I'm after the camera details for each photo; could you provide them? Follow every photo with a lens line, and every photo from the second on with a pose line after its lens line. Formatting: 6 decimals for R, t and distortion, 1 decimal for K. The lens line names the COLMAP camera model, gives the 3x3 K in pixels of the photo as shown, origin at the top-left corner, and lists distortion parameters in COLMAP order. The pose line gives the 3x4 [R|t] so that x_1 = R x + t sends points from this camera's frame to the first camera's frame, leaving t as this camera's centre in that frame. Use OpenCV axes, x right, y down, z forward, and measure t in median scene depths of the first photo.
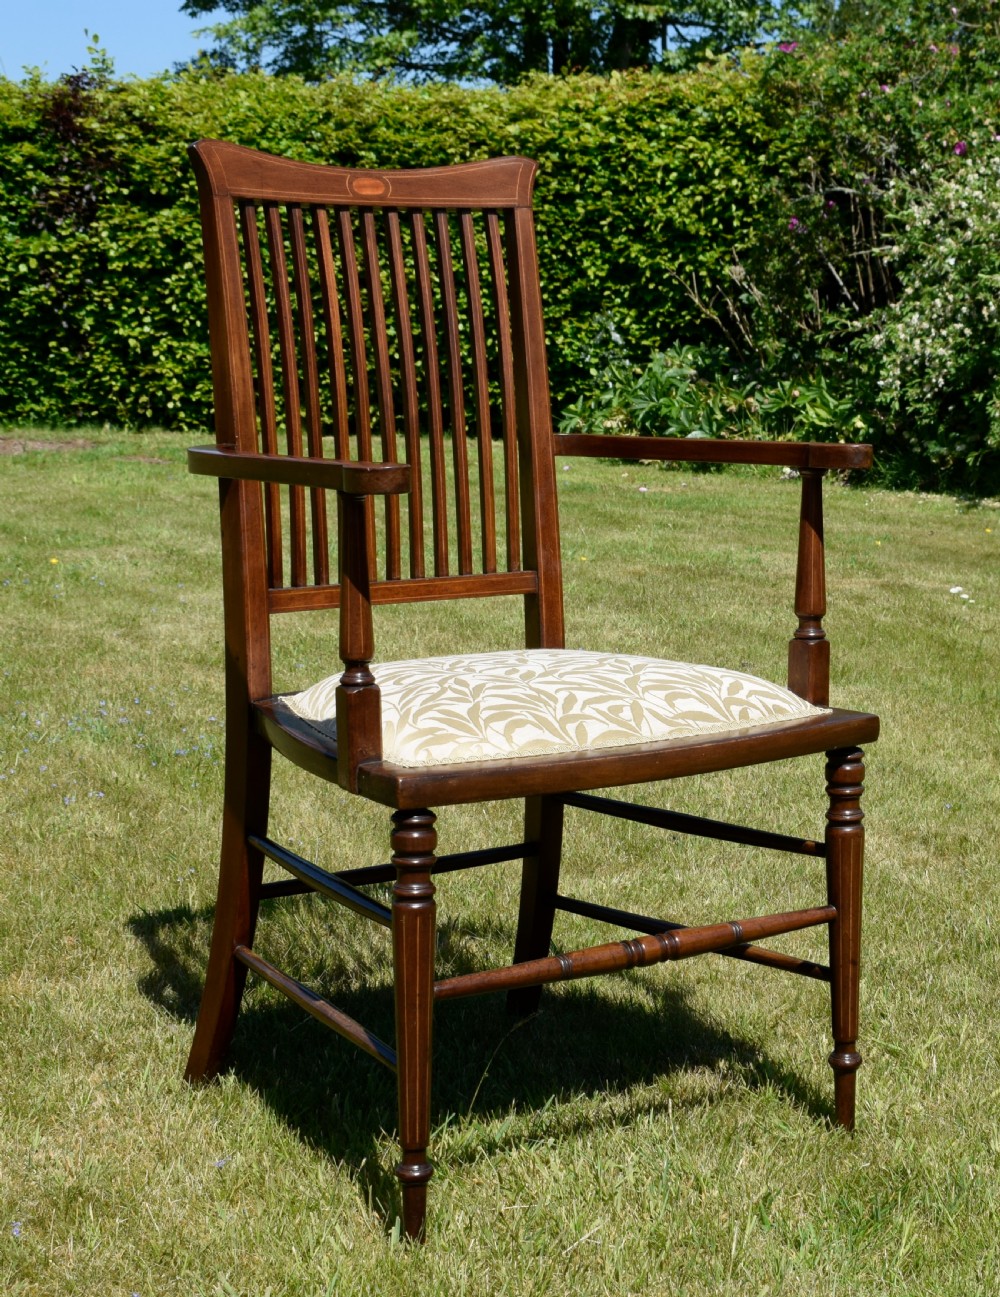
lens RADIAL K [[2409.4, 0, 668.1], [0, 2409.4, 653.5], [0, 0, 1]] dist [-0.018442, -0.008845]
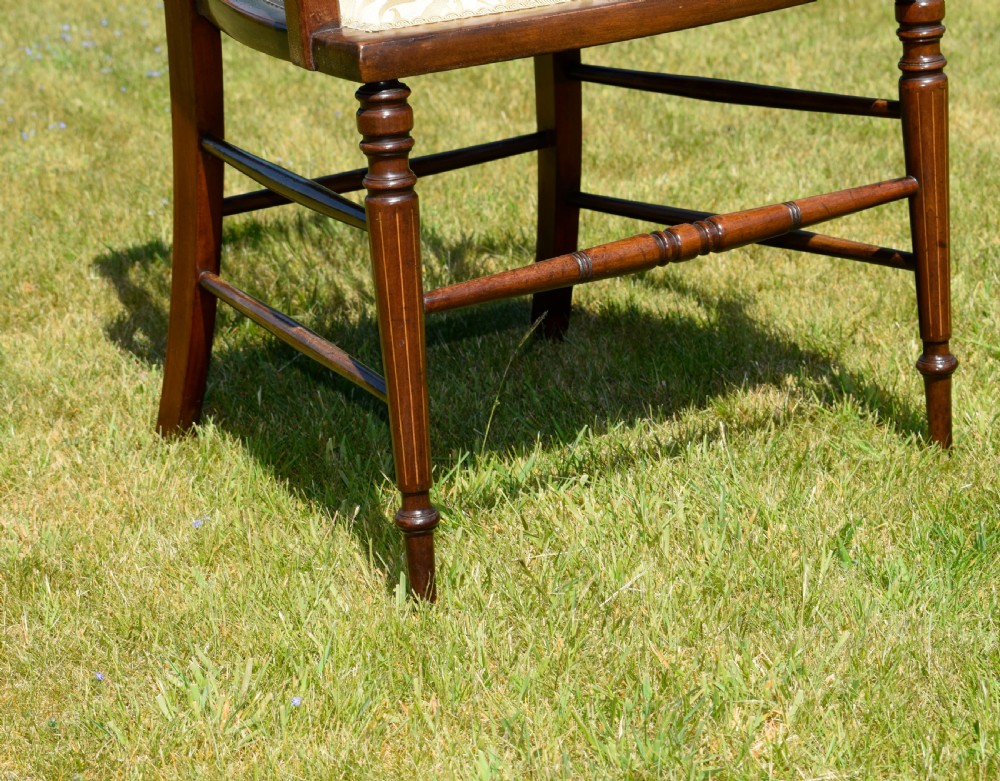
lens RADIAL K [[2698.2, 0, 429.3], [0, 2698.2, 392.3], [0, 0, 1]] dist [-0.019254, 0.008085]
pose [[0.990886, -0.055014, -0.122955, 0.008834], [0.073336, 0.985985, 0.149851, 0.016928], [0.112988, -0.157503, 0.981033, 0.046386]]
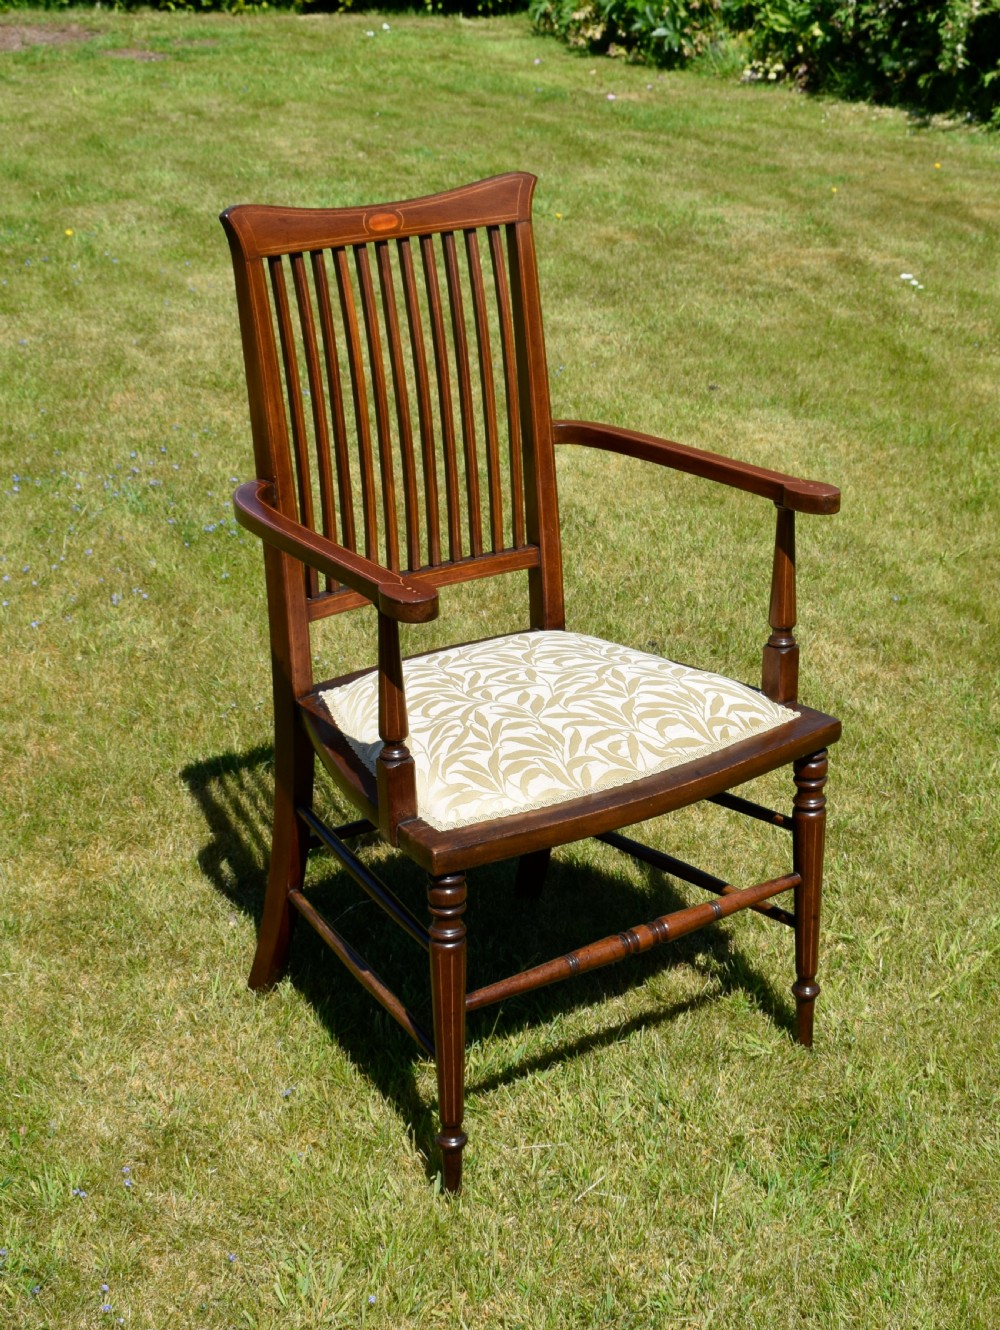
lens RADIAL K [[2226.9, 0, 593.8], [0, 2226.9, 666.5], [0, 0, 1]] dist [-0.017869, -0.055679]
pose [[0.999883, -0.001013, -0.015280, -0.008660], [0.004629, 0.971121, 0.238541, -0.152028], [0.014597, -0.238584, 0.971012, -0.017878]]
